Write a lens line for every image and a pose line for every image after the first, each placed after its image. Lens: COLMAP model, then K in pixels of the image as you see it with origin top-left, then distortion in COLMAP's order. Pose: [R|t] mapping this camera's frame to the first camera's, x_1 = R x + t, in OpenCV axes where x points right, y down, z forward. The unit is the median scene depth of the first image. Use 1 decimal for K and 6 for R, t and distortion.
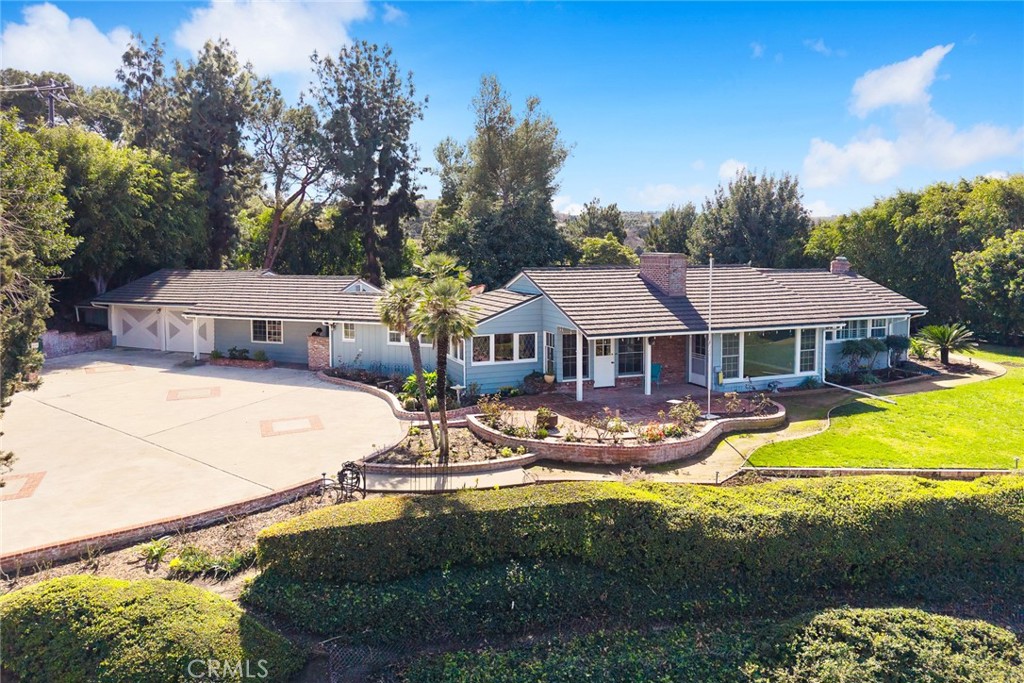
lens RADIAL K [[683.1, 0, 512.0], [0, 683.1, 341.5], [0, 0, 1]] dist [0.006329, 0.001069]
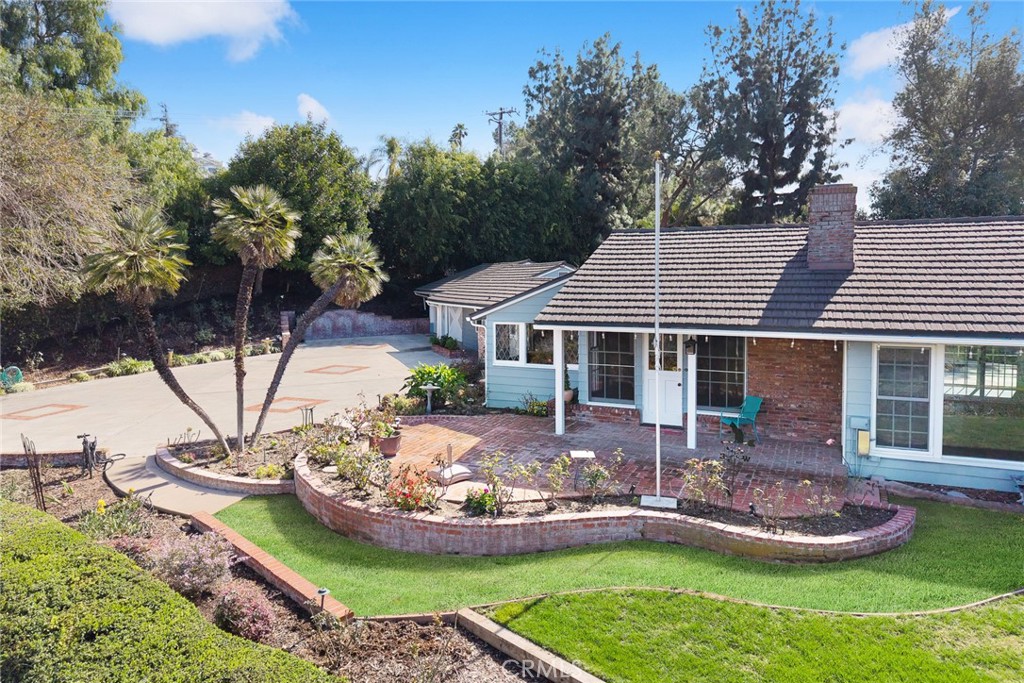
lens RADIAL K [[711.9, 0, 512.8], [0, 711.9, 306.8], [0, 0, 1]] dist [0.041182, -0.003317]
pose [[0.694530, 0.034952, -0.718614, 0.456479], [-0.096123, 0.994373, -0.044537, 0.006367], [0.713014, 0.100008, 0.693981, 0.459941]]
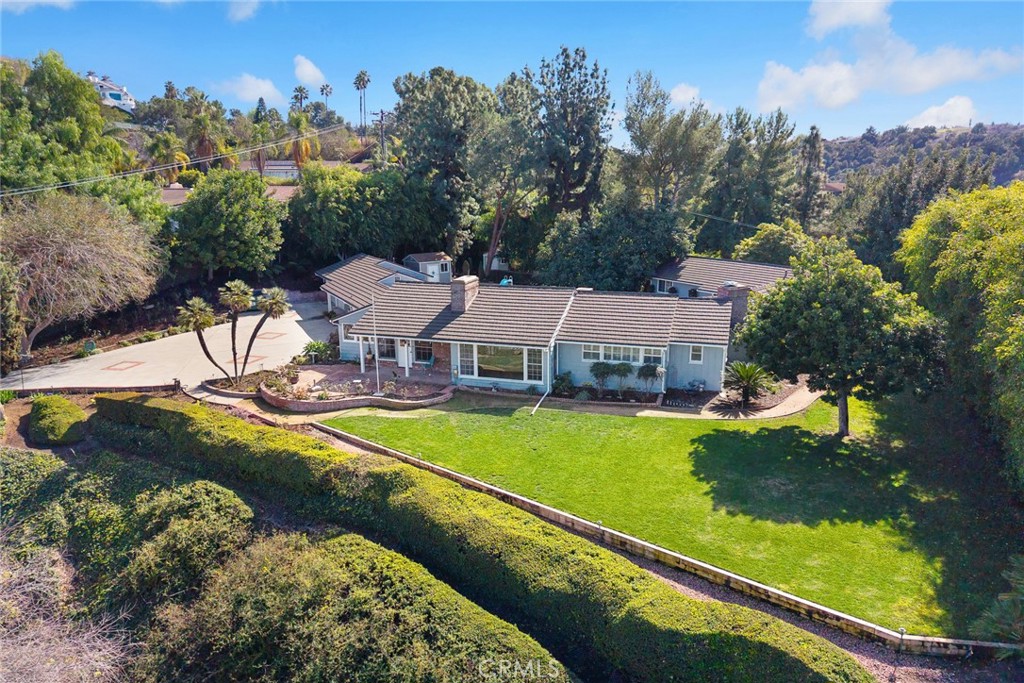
lens RADIAL K [[703.2, 0, 513.2], [0, 703.2, 369.6], [0, 0, 1]] dist [-0.007317, -0.003104]
pose [[0.767339, 0.154901, -0.622252, 1.196508], [-0.081722, 0.986095, 0.144699, -0.158518], [0.636013, -0.060181, 0.769328, -0.012632]]
